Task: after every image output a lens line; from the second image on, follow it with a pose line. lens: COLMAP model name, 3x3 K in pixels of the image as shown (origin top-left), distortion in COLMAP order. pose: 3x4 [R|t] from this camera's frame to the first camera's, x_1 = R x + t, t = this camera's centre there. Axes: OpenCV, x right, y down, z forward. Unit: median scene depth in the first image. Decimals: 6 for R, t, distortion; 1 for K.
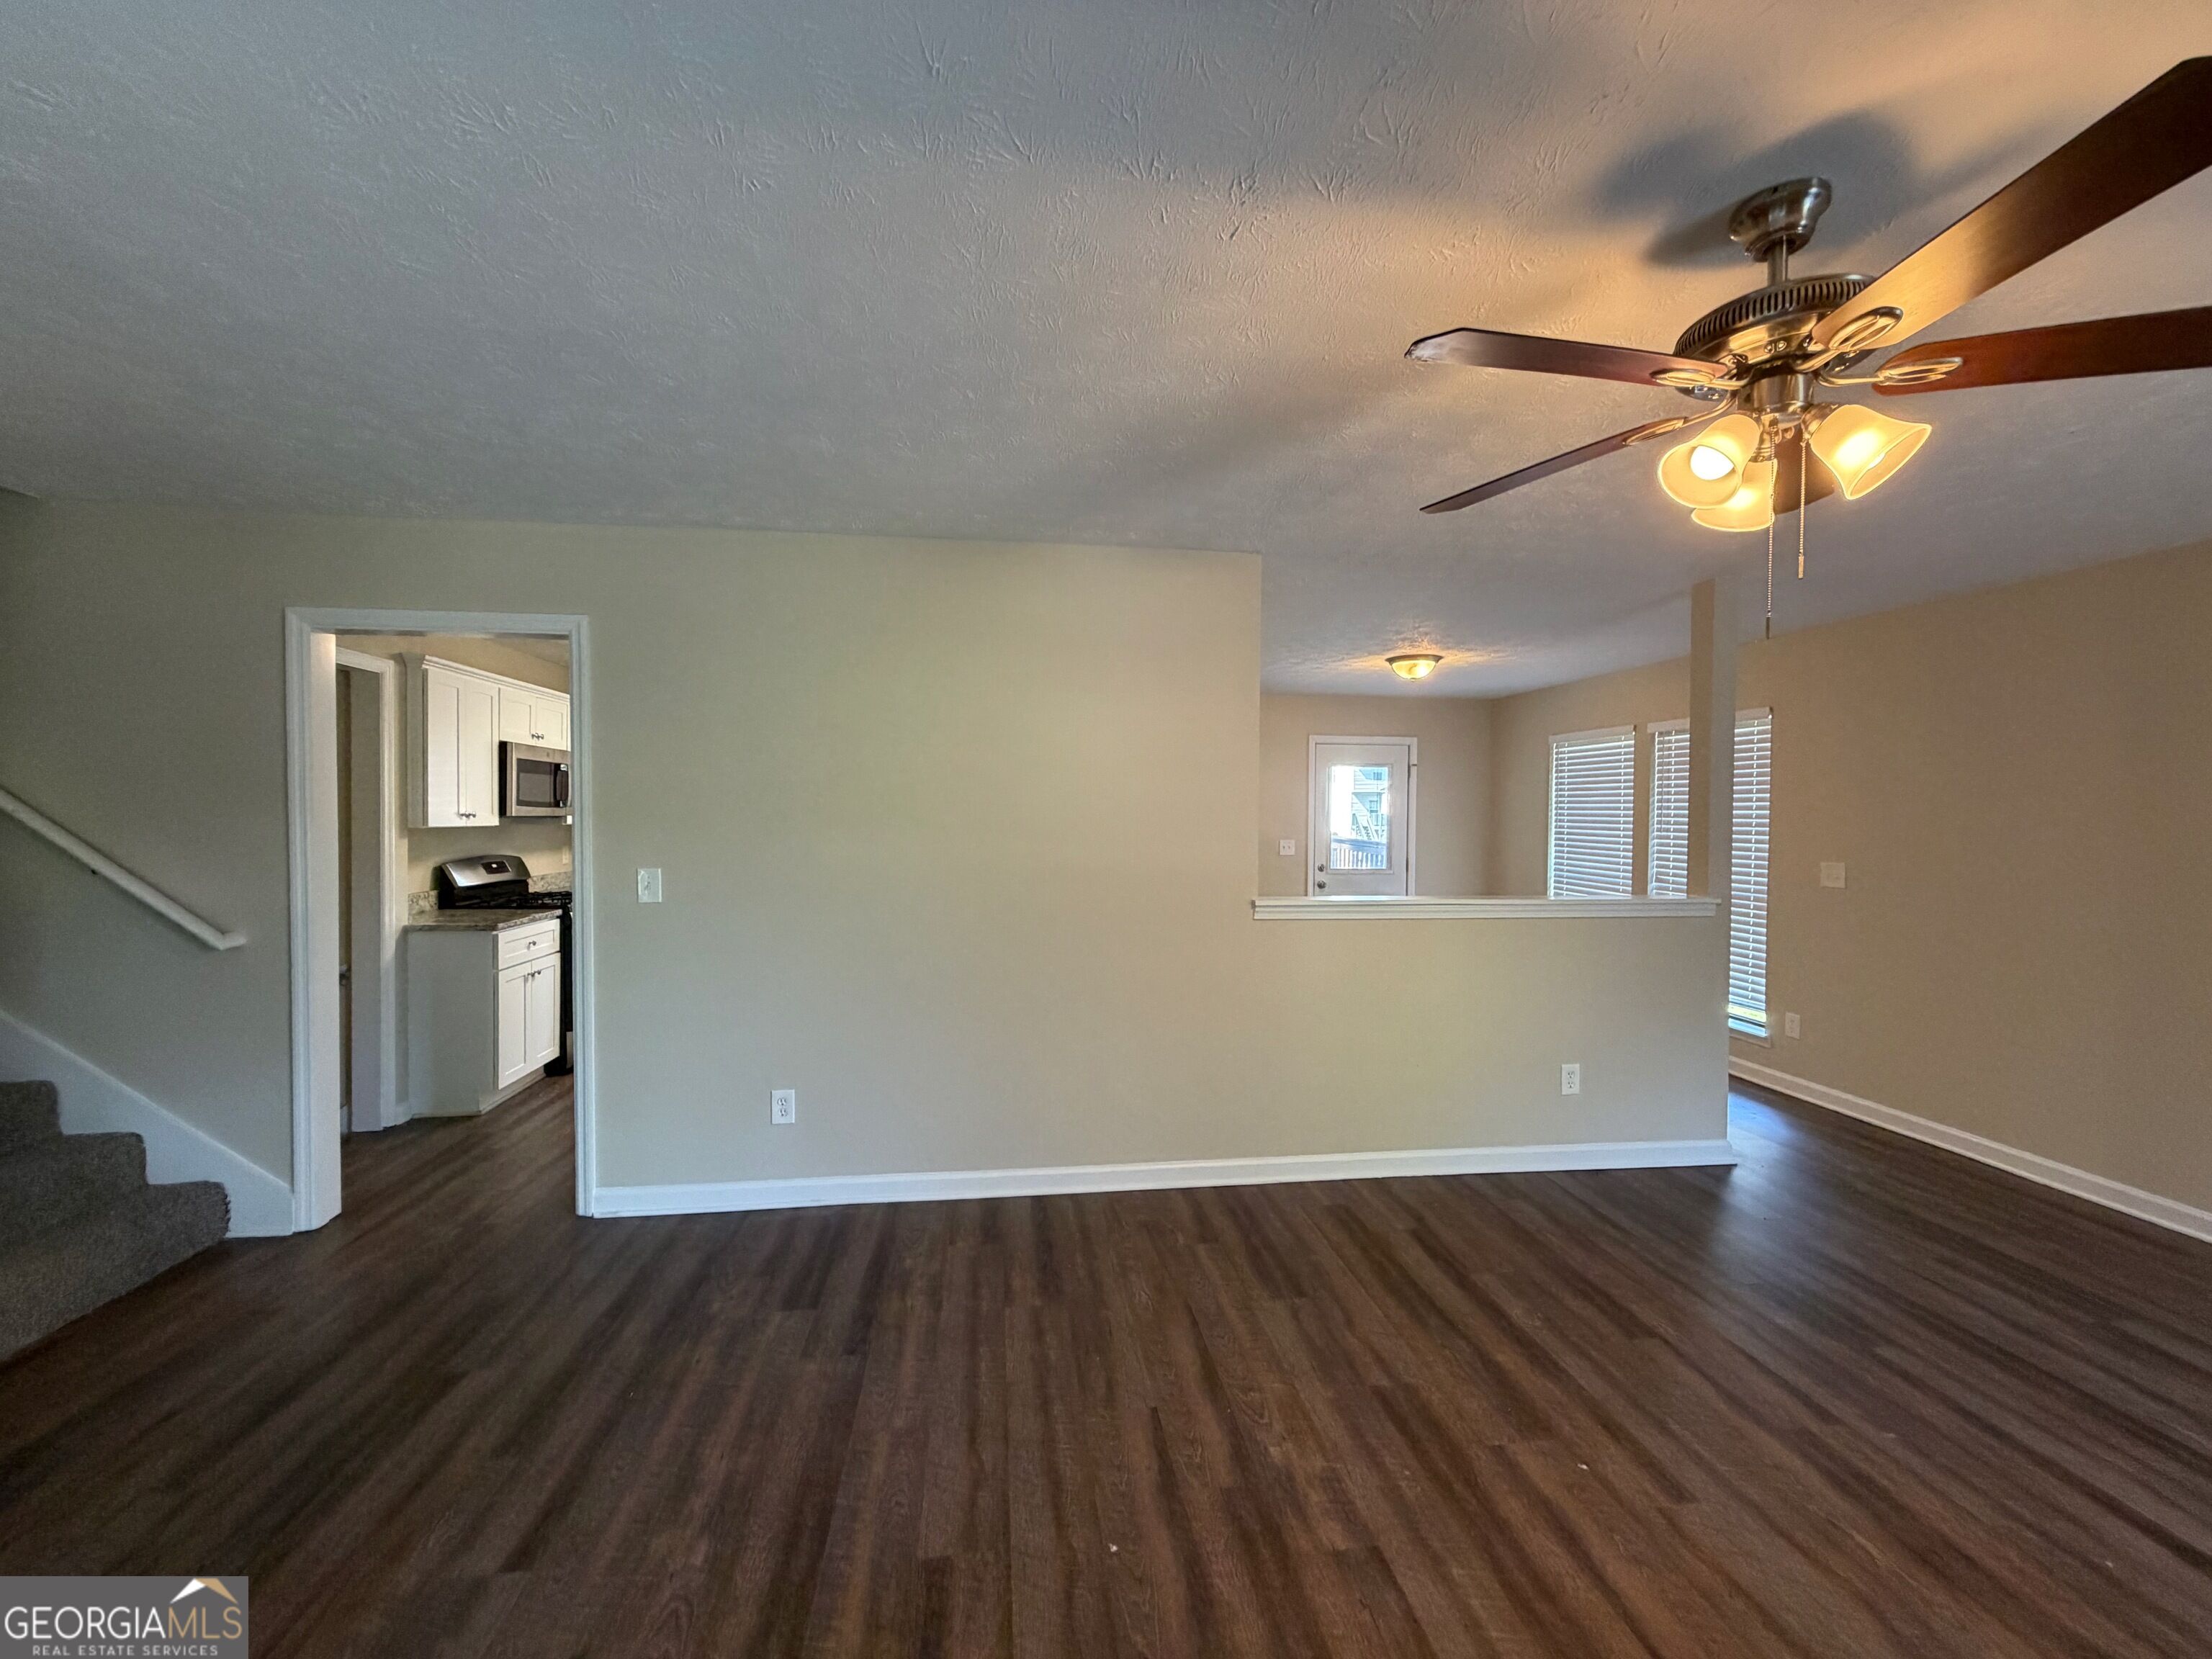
lens RADIAL K [[885.9, 0, 1106.0], [0, 885.9, 829.5], [0, 0, 1]] dist [0.000117, 0.000431]
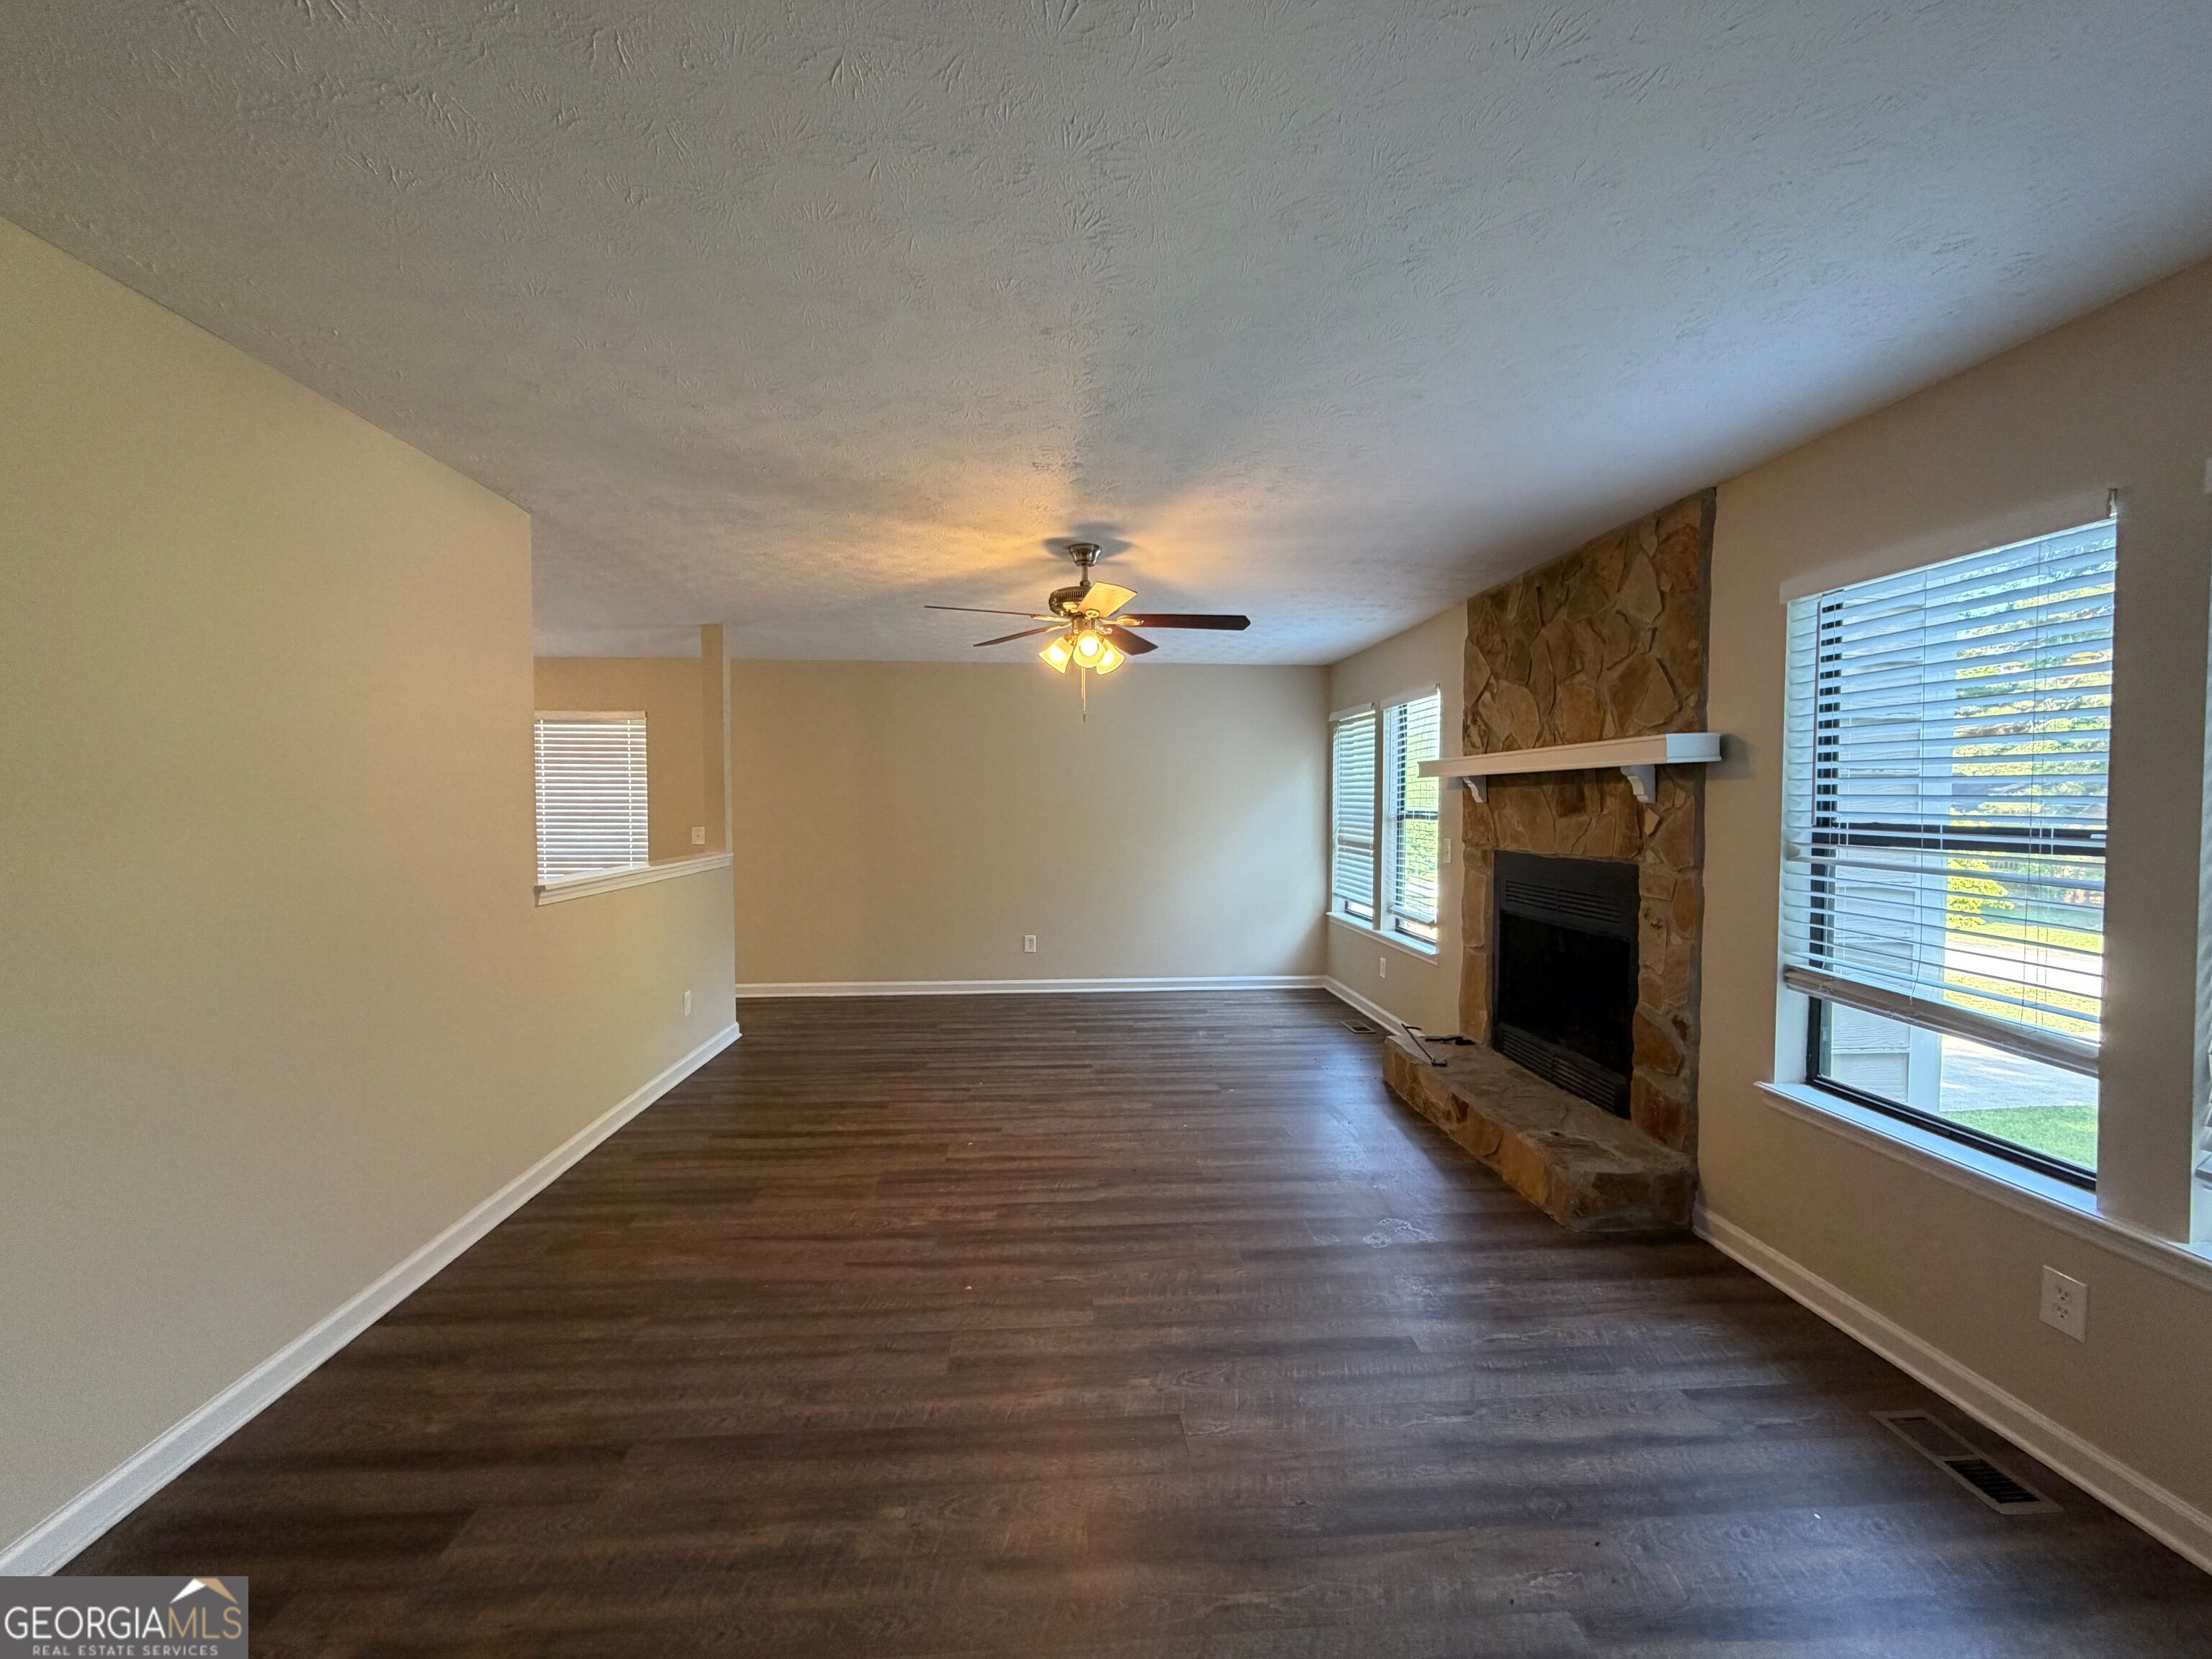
lens RADIAL K [[885.9, 0, 1106.0], [0, 885.9, 829.5], [0, 0, 1]] dist [0.000117, 0.000431]
pose [[0.023290, -0.030751, 0.999256, -1.183151], [-0.004874, 0.999511, 0.030873, -0.019866], [-0.999717, -0.005589, 0.023129, 0.585421]]
